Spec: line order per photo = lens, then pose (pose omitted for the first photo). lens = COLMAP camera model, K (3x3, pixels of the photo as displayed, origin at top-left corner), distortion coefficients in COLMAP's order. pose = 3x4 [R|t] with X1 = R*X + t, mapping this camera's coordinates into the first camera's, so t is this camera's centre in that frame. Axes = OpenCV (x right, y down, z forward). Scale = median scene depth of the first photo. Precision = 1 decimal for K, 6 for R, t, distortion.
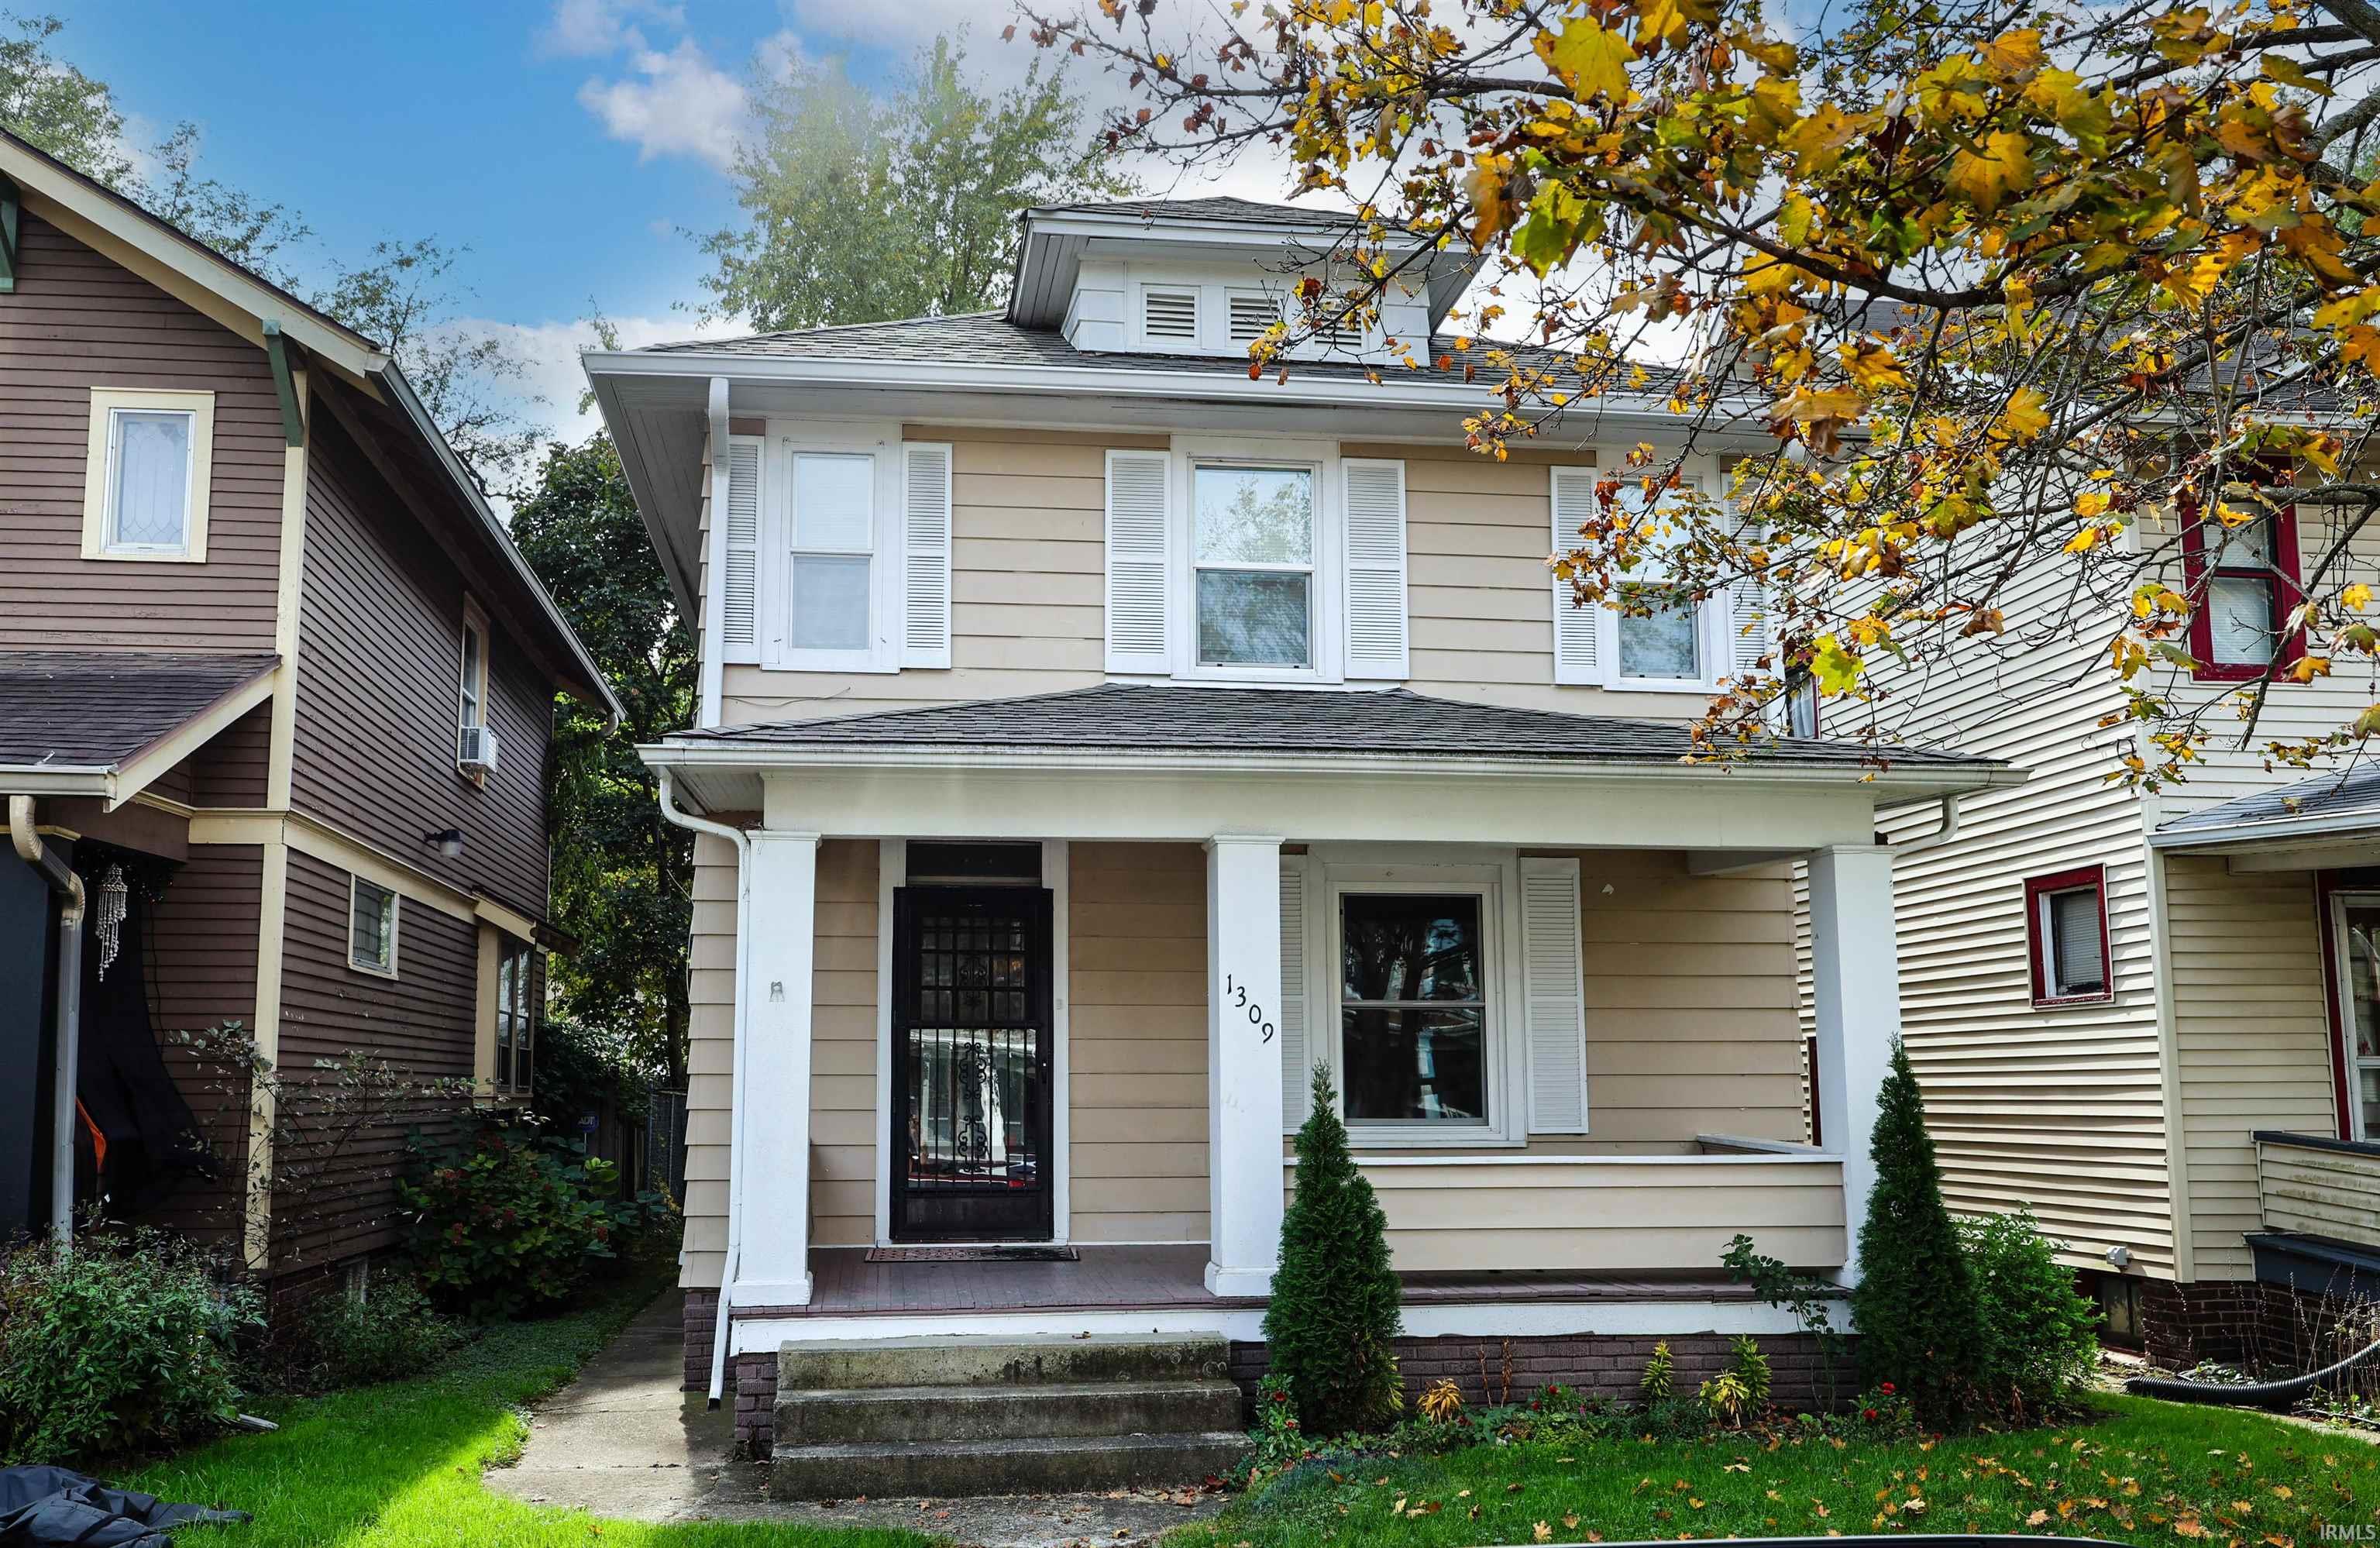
lens RADIAL K [[2025.4, 0, 1185.4], [0, 2025.4, 796.5], [0, 0, 1]] dist [0.028240, -0.016047]
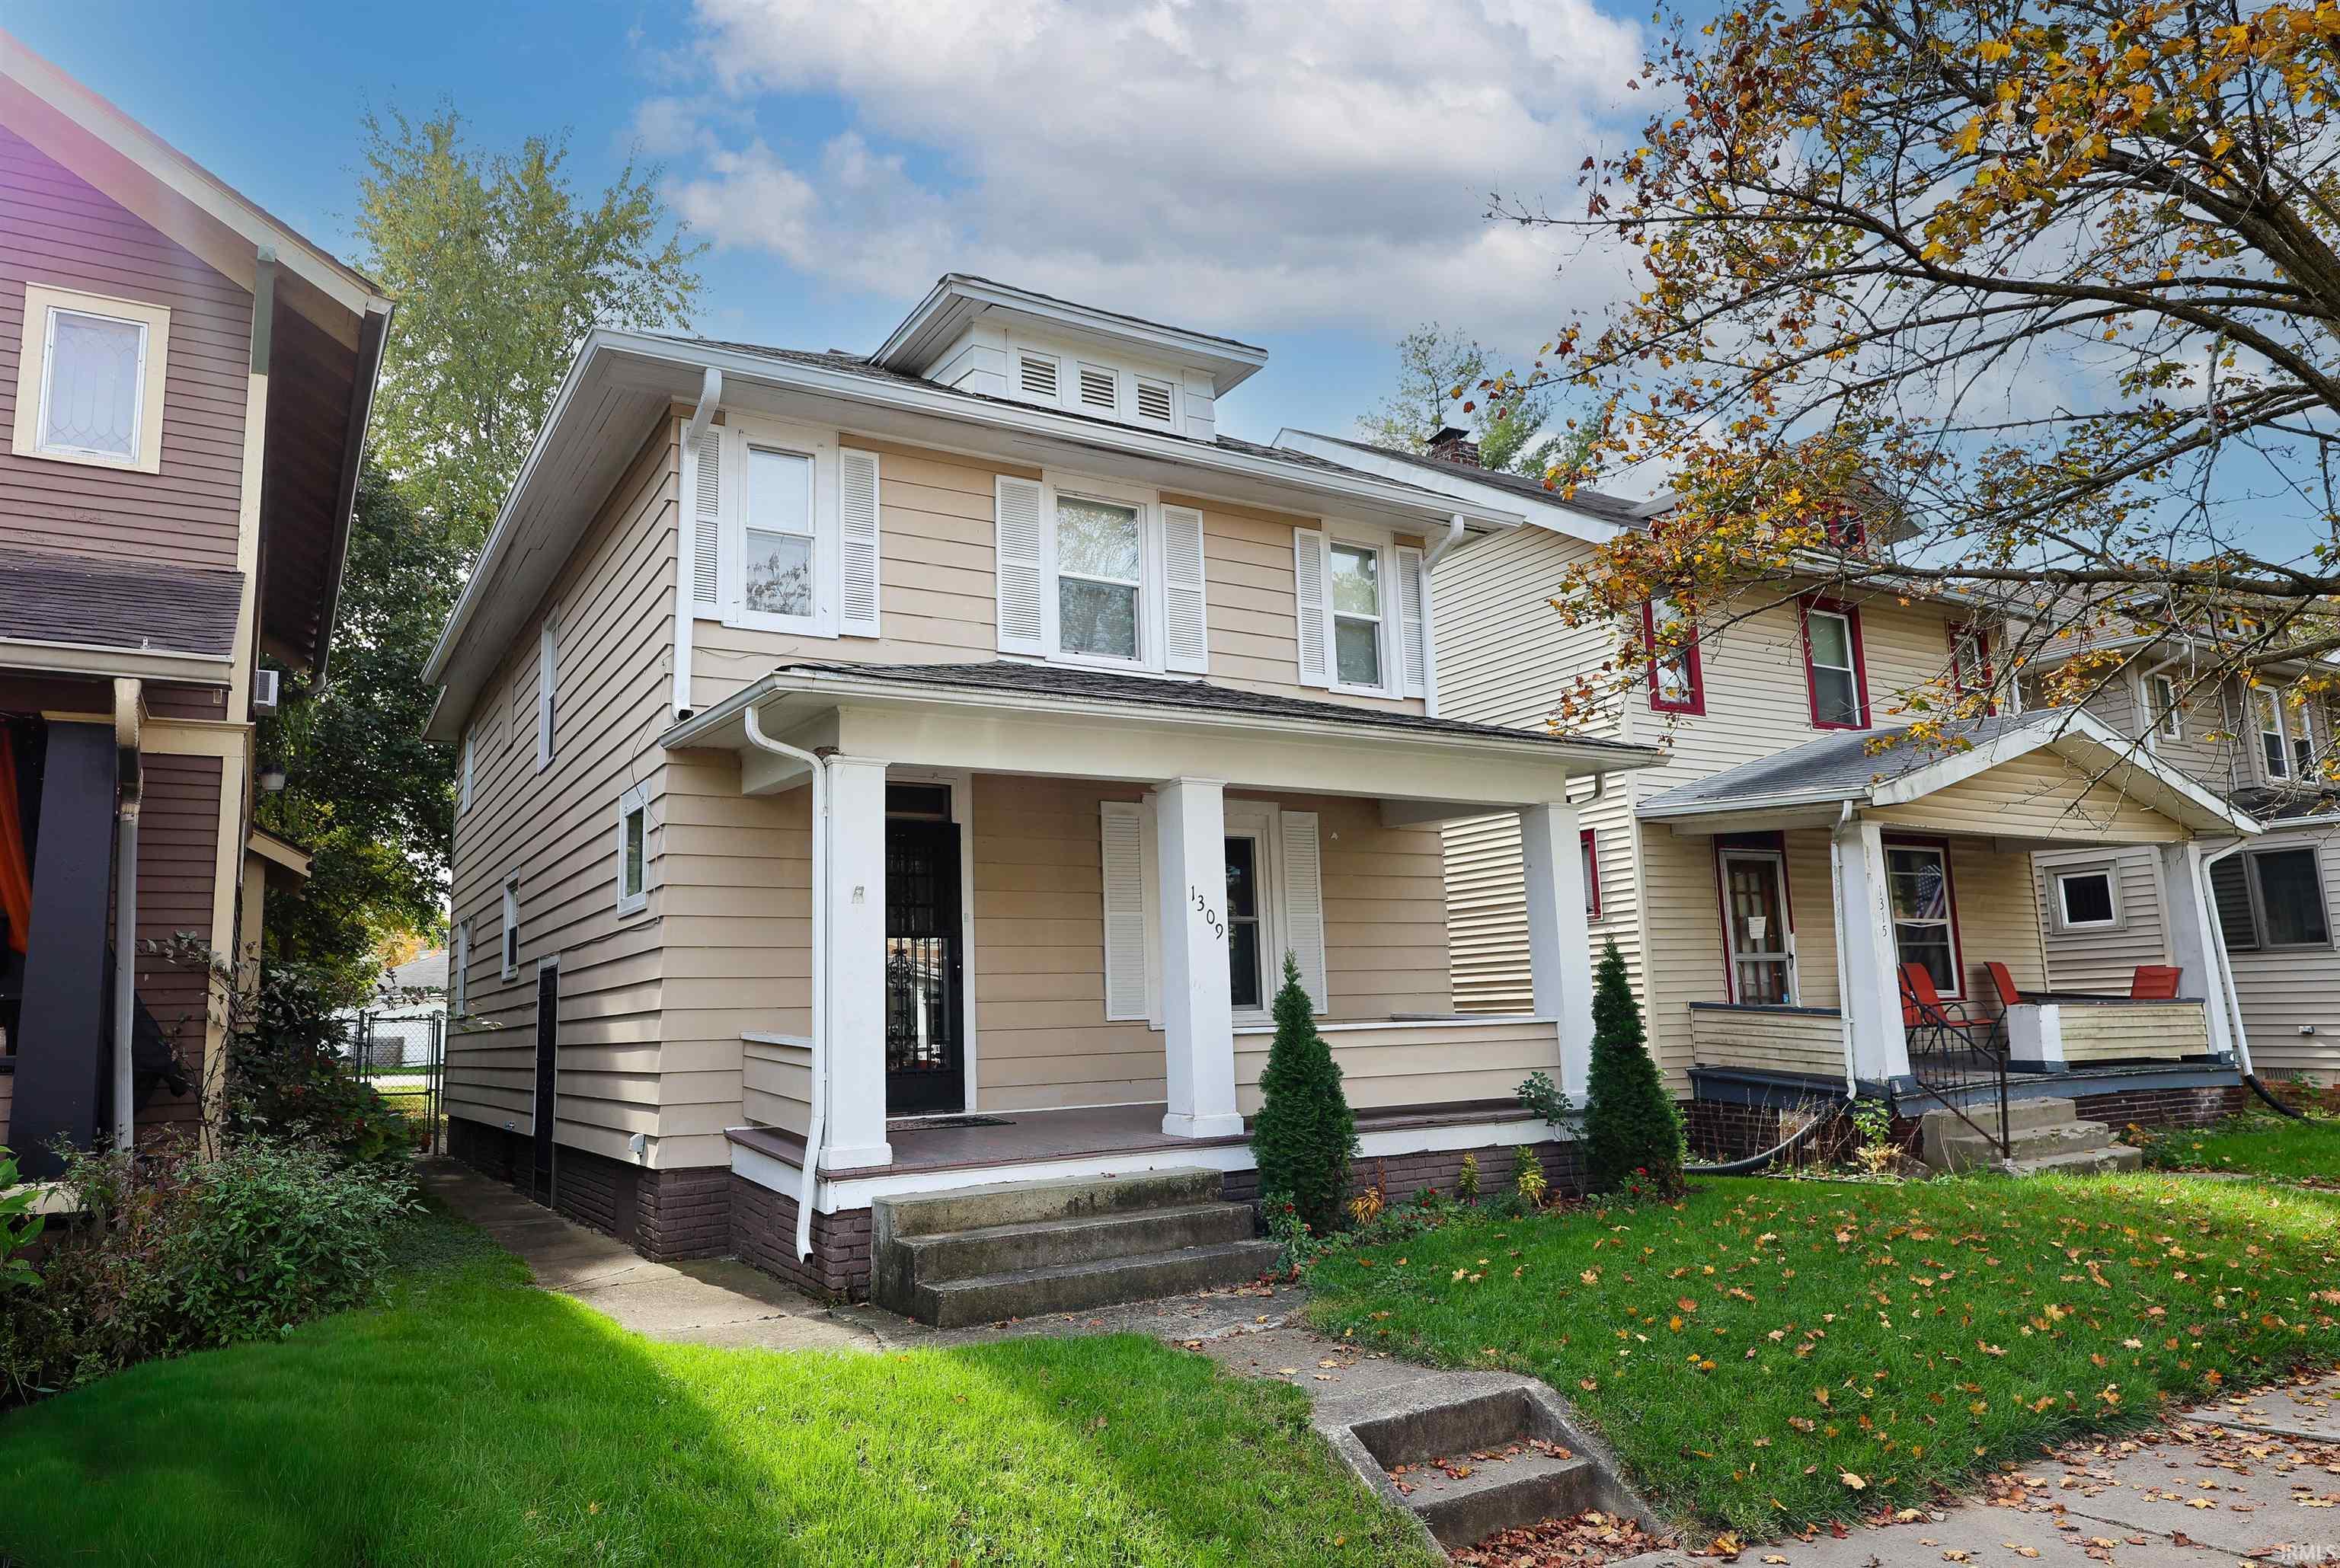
lens RADIAL K [[1507.1, 0, 1173.0], [0, 1507.1, 759.7], [0, 0, 1]] dist [0.017835, 0.000545]
pose [[0.910883, 0.044466, 0.410263, -0.331832], [-0.030583, 0.998718, -0.040344, 0.040867], [-0.411531, 0.024202, 0.911074, 0.118479]]
